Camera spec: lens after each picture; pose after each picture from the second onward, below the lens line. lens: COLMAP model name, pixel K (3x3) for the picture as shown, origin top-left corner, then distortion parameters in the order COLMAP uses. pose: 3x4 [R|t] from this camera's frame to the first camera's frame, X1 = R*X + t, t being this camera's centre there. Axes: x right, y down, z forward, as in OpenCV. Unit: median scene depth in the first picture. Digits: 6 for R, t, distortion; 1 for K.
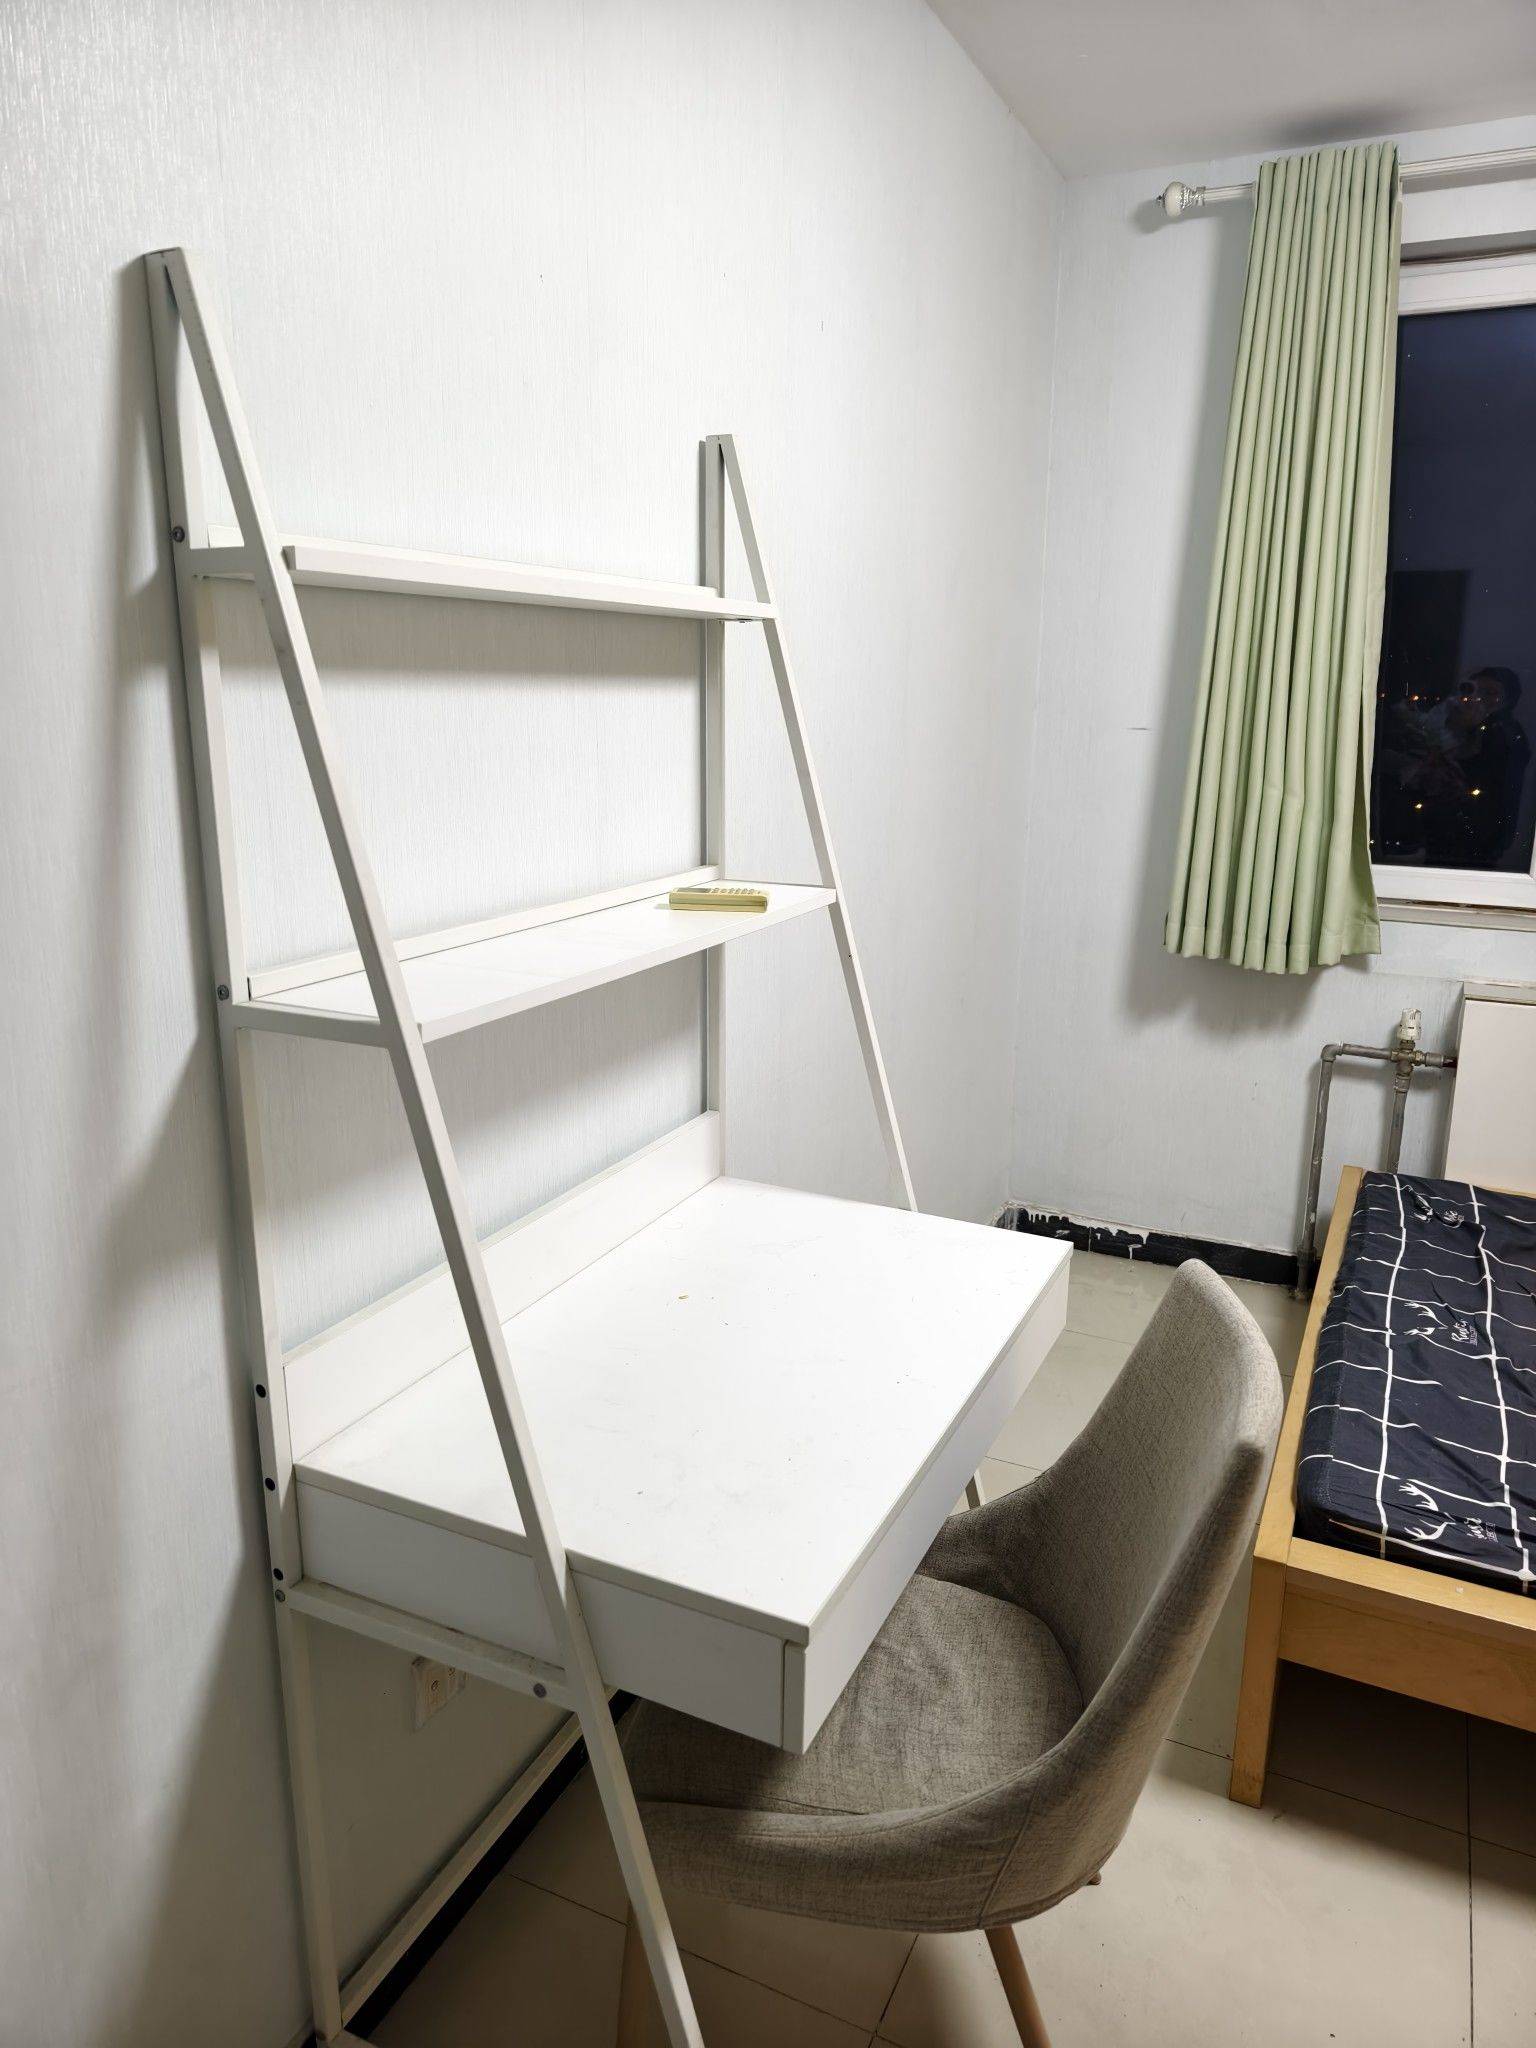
lens RADIAL K [[1394.1, 0, 766.7], [0, 1394.1, 1008.4], [0, 0, 1]] dist [-0.001329, -0.007607]
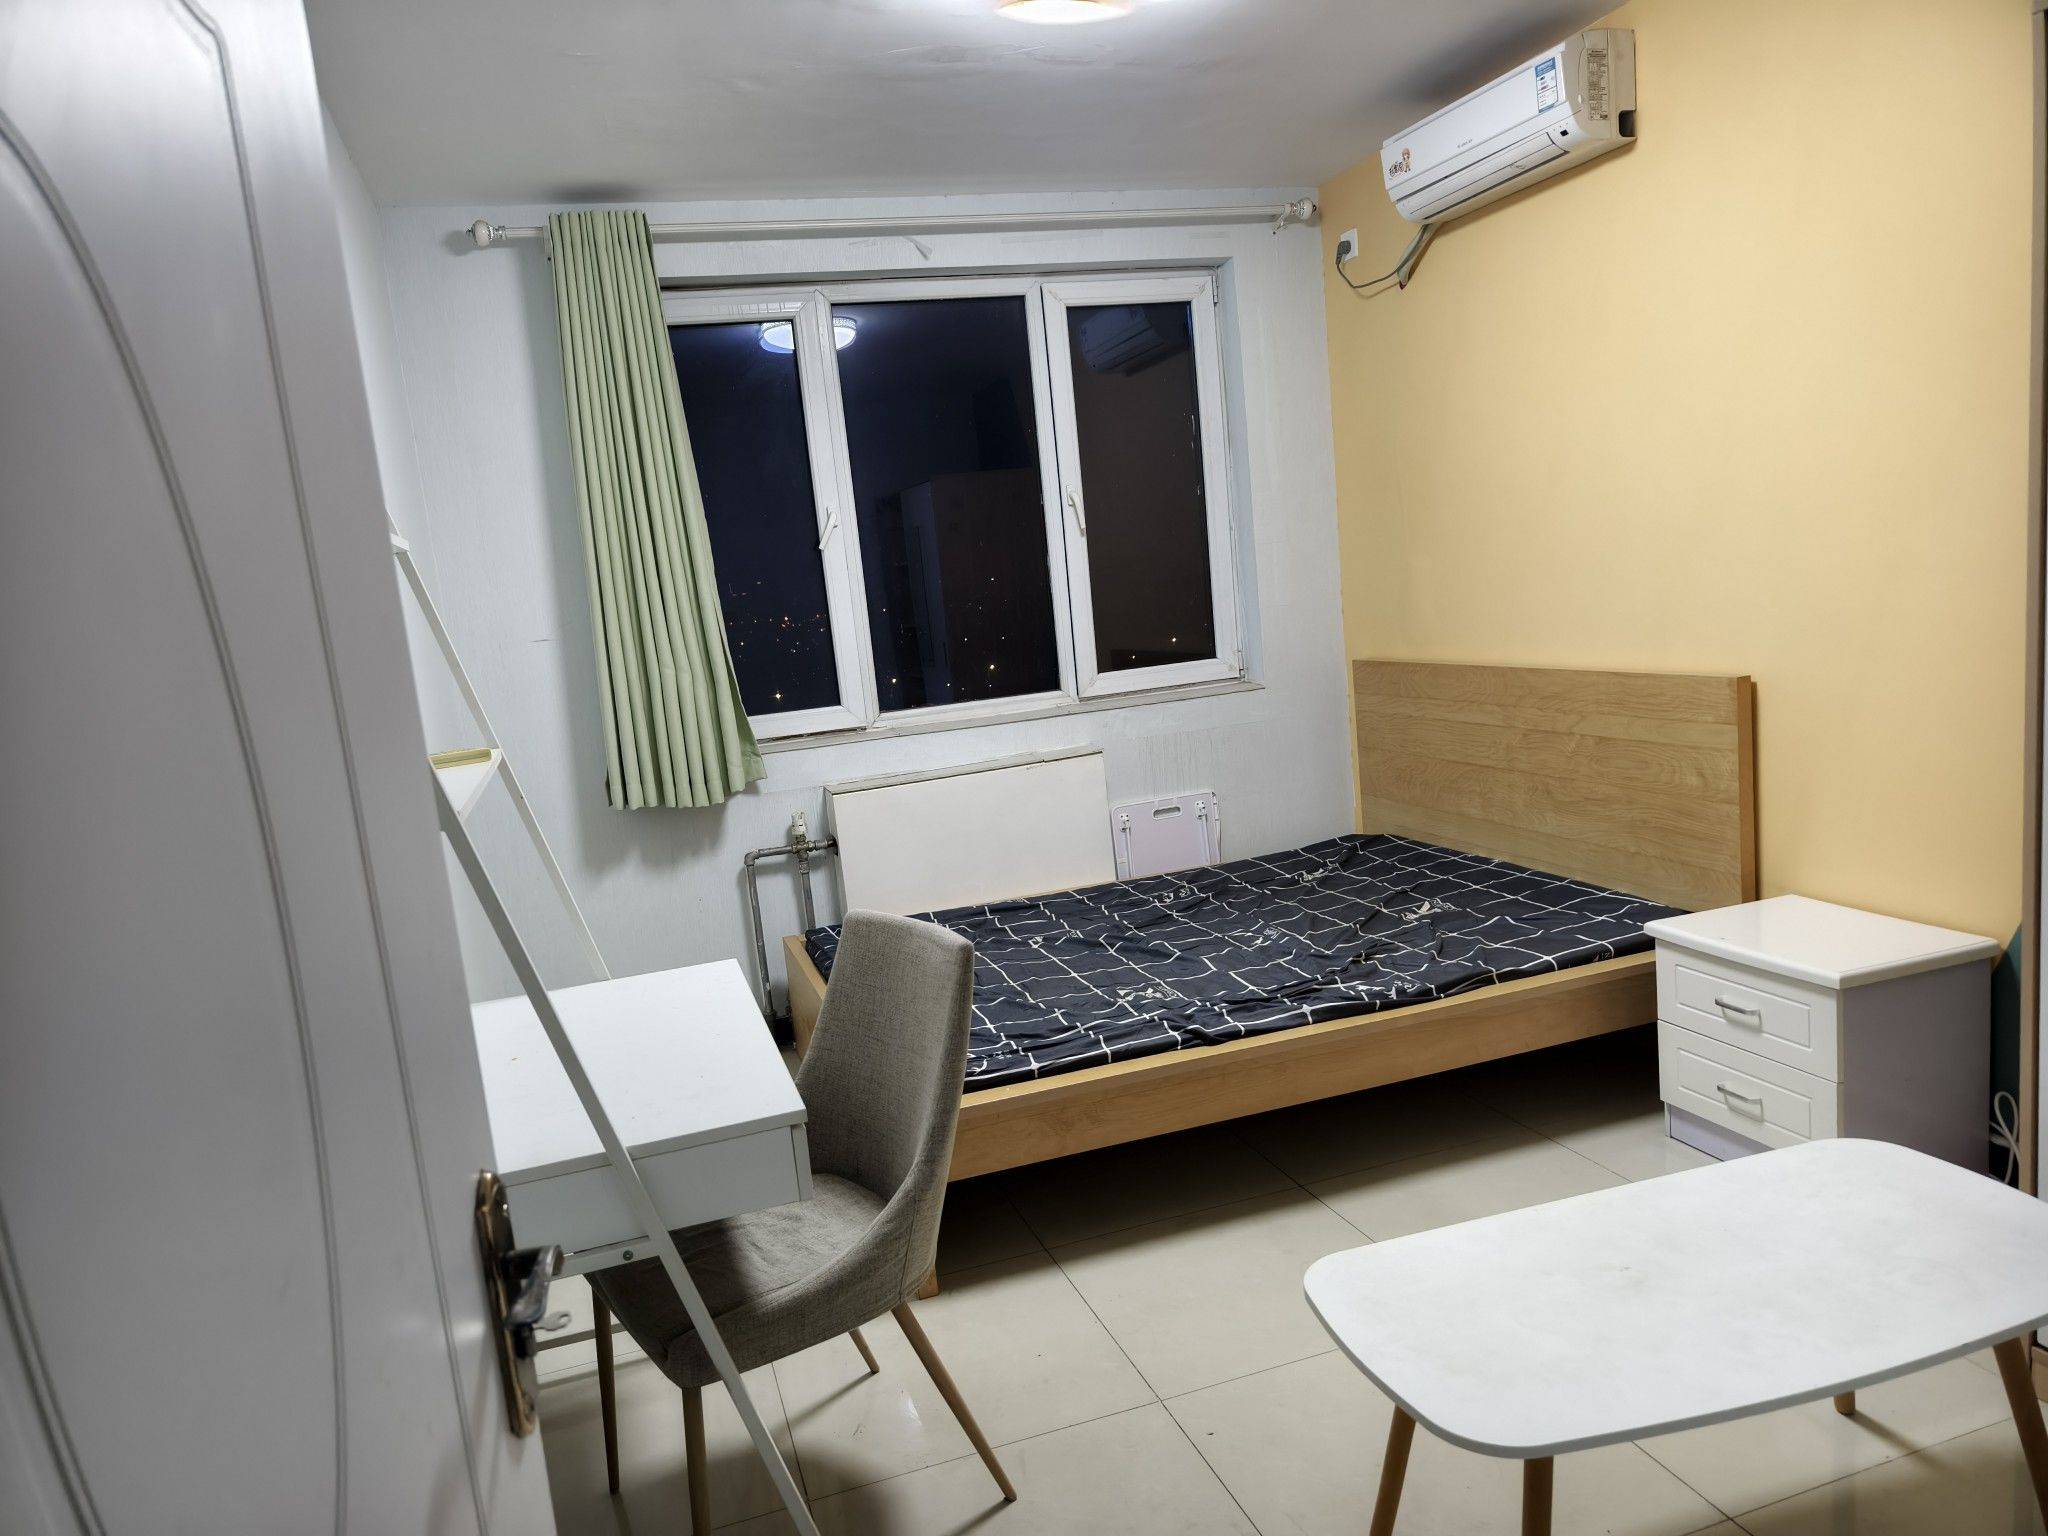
lens RADIAL K [[1394.1, 0, 1009.3], [0, 1394.1, 774.5], [0, 0, 1]] dist [-0.001329, -0.007607]
pose [[0.732147, -0.177603, 0.657585, -0.278187], [0.255081, 0.966648, -0.022928, 0.048797], [-0.631581, 0.184525, 0.753031, -0.170260]]
